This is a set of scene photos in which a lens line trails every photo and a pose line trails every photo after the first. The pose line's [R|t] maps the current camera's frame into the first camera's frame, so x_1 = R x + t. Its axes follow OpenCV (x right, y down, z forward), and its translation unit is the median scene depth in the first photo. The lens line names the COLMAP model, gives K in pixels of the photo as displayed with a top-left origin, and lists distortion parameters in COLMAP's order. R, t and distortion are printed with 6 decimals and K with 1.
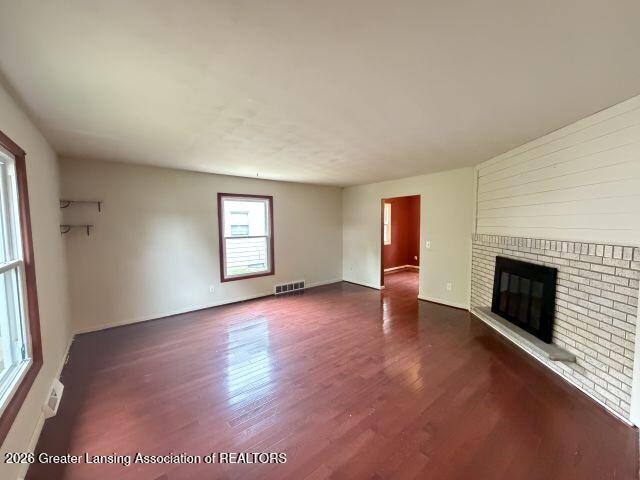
lens RADIAL K [[255.4, 0, 319.2], [0, 255.4, 240.8], [0, 0, 1]] dist [0.003809, -0.000720]
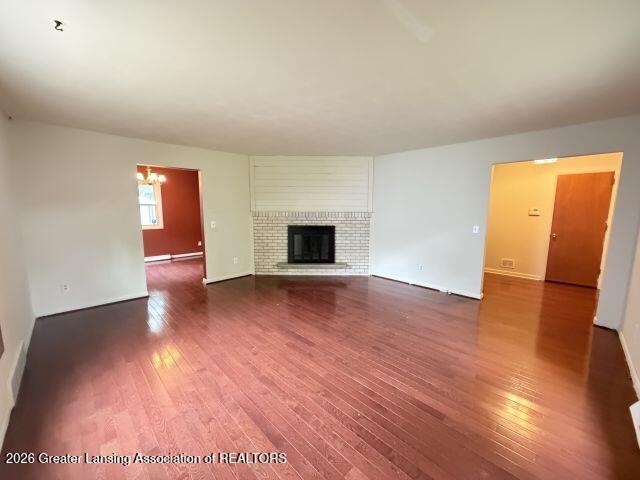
lens RADIAL K [[255.4, 0, 319.1], [0, 255.4, 242.2], [0, 0, 1]] dist [0.003809, -0.000720]
pose [[-0.104773, -0.127029, 0.986350, -0.896798], [0.063778, 0.988909, 0.134133, -0.035760], [-0.992449, 0.076961, -0.095509, 1.089728]]
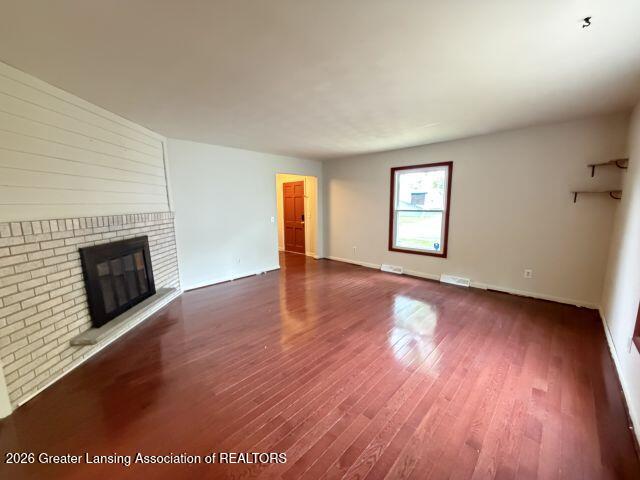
lens RADIAL K [[255.4, 0, 319.3], [0, 255.4, 240.1], [0, 0, 1]] dist [0.003809, -0.000720]
pose [[-0.991180, 0.040240, -0.126269, 0.185642], [0.012502, 0.976930, 0.213194, -0.107293], [0.131935, 0.209735, -0.968816, 1.934489]]
